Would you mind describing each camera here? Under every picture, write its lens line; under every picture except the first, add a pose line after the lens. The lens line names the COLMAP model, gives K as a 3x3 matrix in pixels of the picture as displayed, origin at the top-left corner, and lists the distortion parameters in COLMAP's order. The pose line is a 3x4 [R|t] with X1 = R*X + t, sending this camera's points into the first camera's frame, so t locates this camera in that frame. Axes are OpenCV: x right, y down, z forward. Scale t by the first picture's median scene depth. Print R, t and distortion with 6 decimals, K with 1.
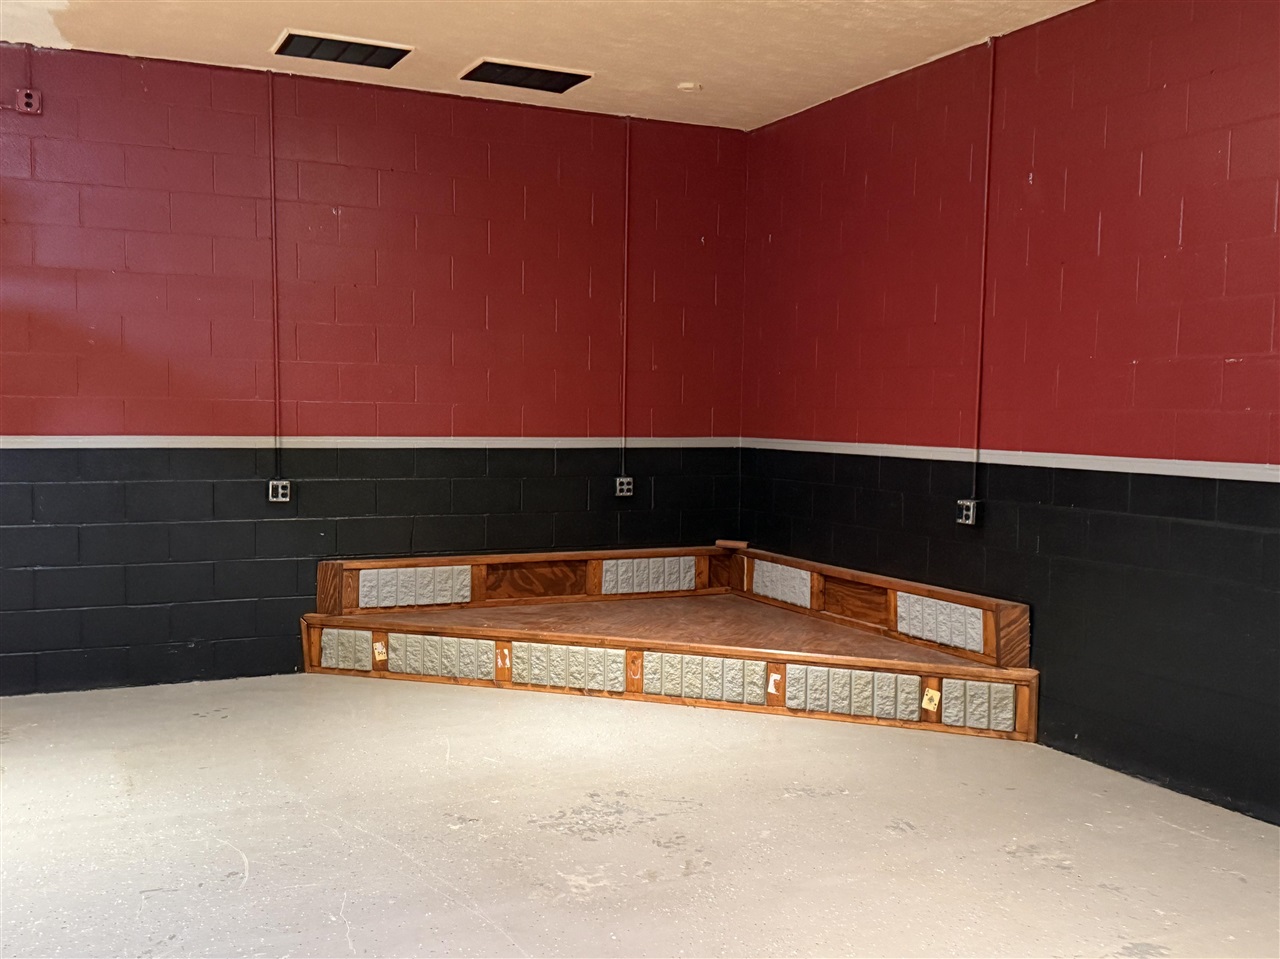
lens RADIAL K [[1311.6, 0, 640.0], [0, 1311.6, 479.5], [0, 0, 1]] dist [0.117498, 0.001924]
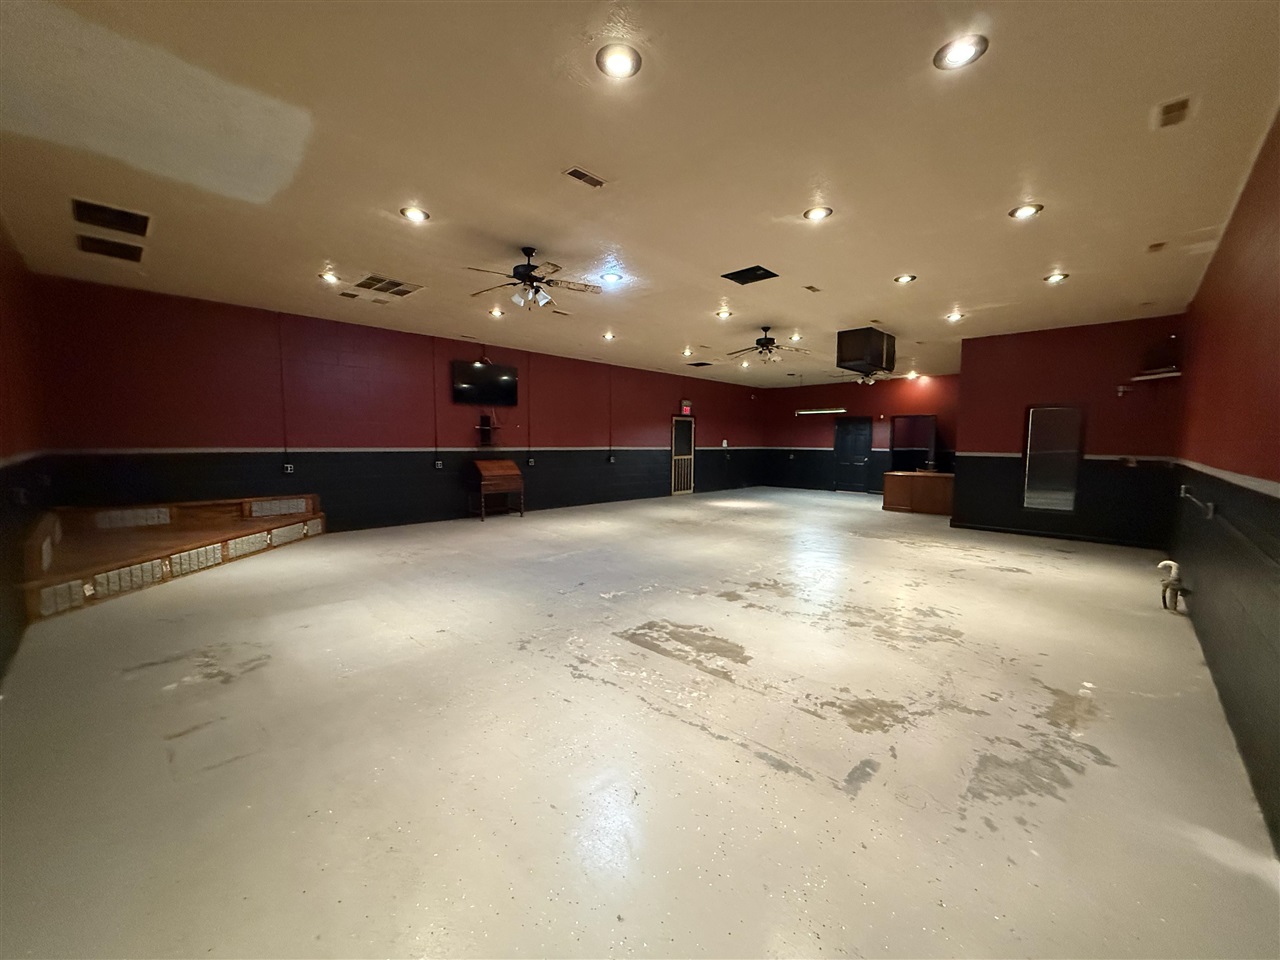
lens RADIAL K [[507.1, 0, 637.5], [0, 507.1, 479.9], [0, 0, 1]] dist [0.000444, -0.000061]
pose [[-0.364906, -0.088408, 0.926838, -1.052531], [0.033257, 0.993609, 0.107870, -0.046556], [-0.930450, 0.070187, -0.359633, 0.637356]]
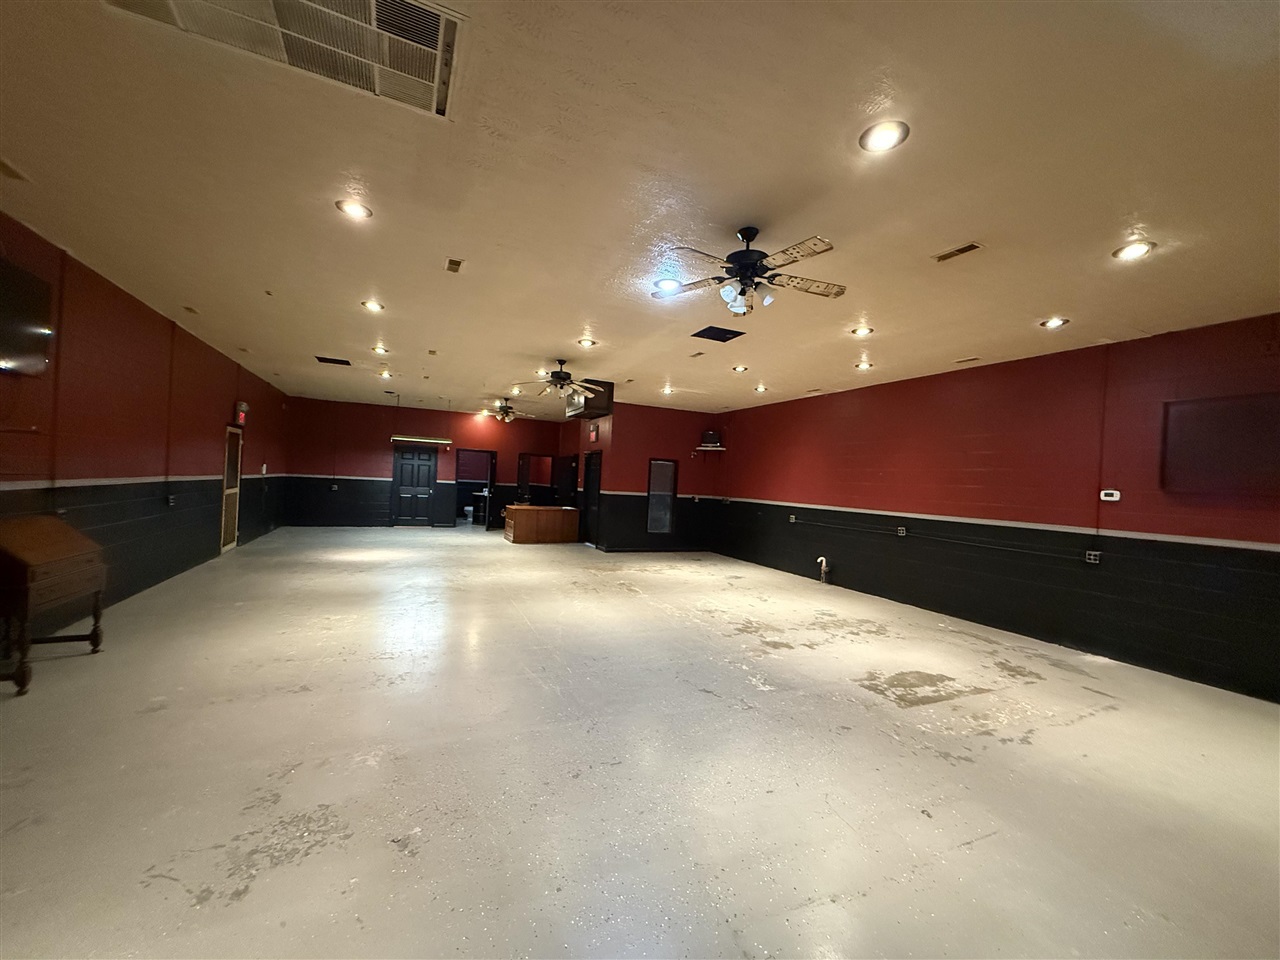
lens RADIAL K [[507.1, 0, 637.5], [0, 507.1, 479.9], [0, 0, 1]] dist [0.000444, -0.000061]
pose [[-0.997822, -0.065911, -0.002635, -0.222009], [-0.065963, 0.996735, 0.046568, -0.066431], [-0.000443, 0.046641, -0.998912, 1.008466]]
